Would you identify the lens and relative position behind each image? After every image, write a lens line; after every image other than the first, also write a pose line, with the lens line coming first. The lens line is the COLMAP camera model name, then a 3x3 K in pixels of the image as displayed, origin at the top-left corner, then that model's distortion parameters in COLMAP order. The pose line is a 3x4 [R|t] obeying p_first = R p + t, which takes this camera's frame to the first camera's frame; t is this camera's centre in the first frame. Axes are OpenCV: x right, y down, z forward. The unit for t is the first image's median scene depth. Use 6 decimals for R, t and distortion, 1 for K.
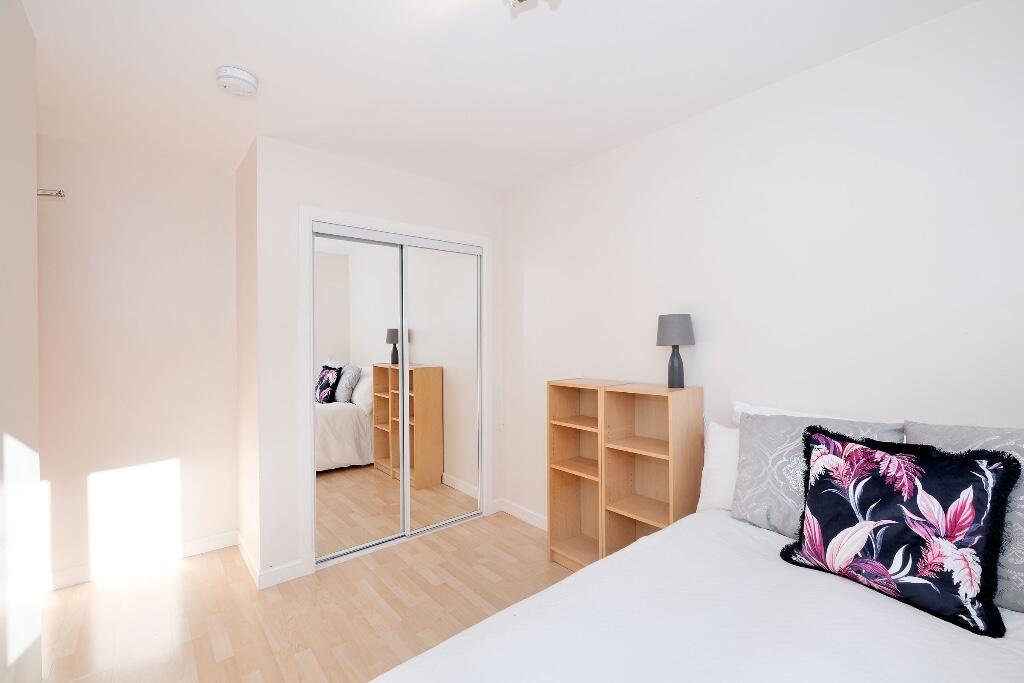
lens RADIAL K [[444.8, 0, 513.5], [0, 444.8, 336.8], [0, 0, 1]] dist [-0.004015, -0.000078]
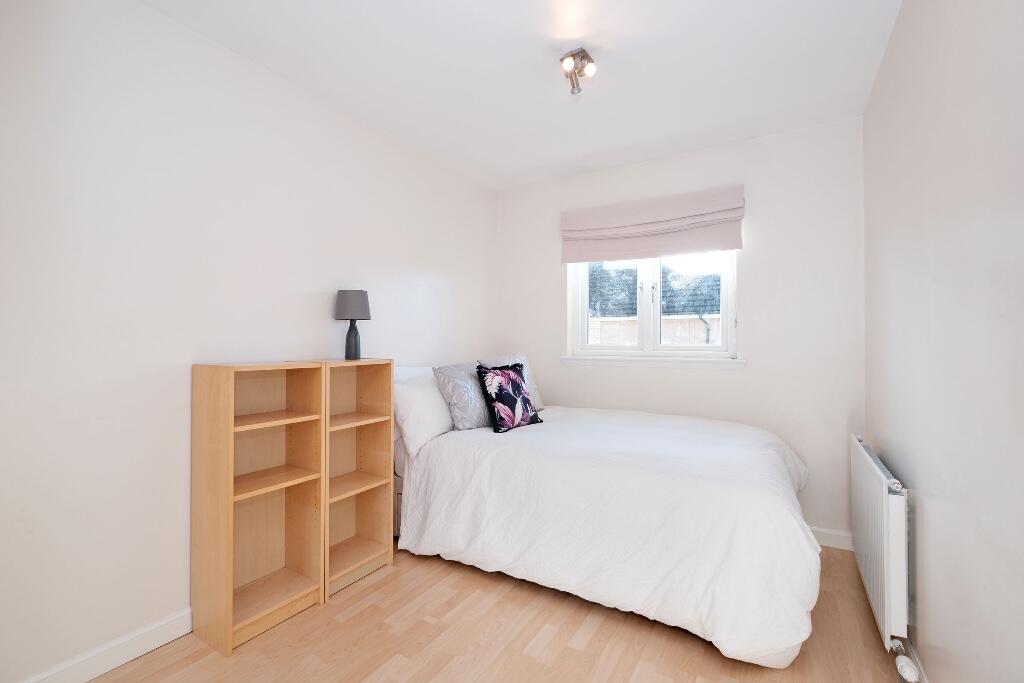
lens RADIAL K [[444.8, 0, 513.9], [0, 444.8, 345.6], [0, 0, 1]] dist [-0.004015, -0.000078]
pose [[-0.310552, 0.004746, 0.950545, -0.753259], [0.001547, 0.999989, -0.004488, 0.087663], [-0.950555, 0.000077, -0.310556, 0.963288]]
